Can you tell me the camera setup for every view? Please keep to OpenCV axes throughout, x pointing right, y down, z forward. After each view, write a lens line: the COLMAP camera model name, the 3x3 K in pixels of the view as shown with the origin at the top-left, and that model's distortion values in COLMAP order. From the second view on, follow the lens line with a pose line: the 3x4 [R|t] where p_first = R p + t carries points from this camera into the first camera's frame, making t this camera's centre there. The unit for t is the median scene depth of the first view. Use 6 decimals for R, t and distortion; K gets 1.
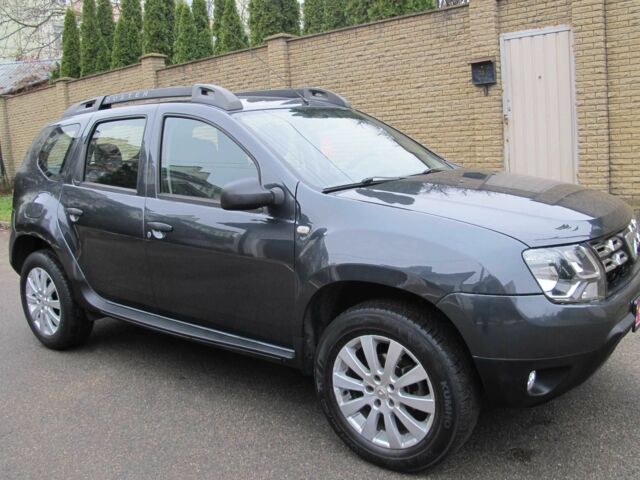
lens RADIAL K [[578.7, 0, 318.8], [0, 578.7, 205.9], [0, 0, 1]] dist [-0.156387, 0.128248]
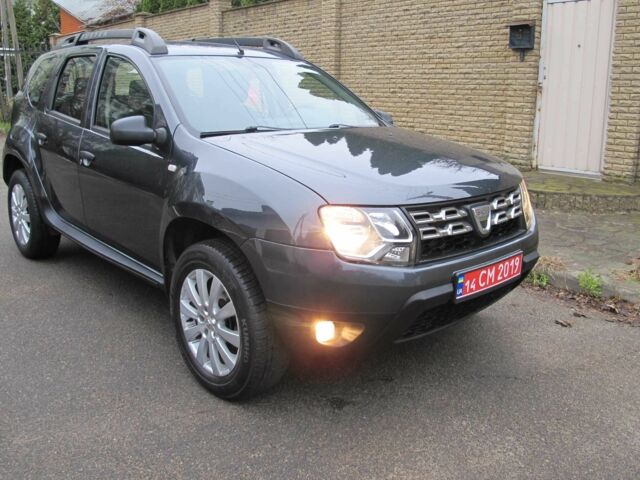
lens RADIAL K [[578.7, 0, 318.8], [0, 578.7, 205.9], [0, 0, 1]] dist [-0.156387, 0.128248]
pose [[0.983486, 0.112145, -0.142055, 0.121800], [-0.099770, 0.990799, 0.091449, -0.004317], [0.151003, -0.075766, 0.985625, -0.009297]]
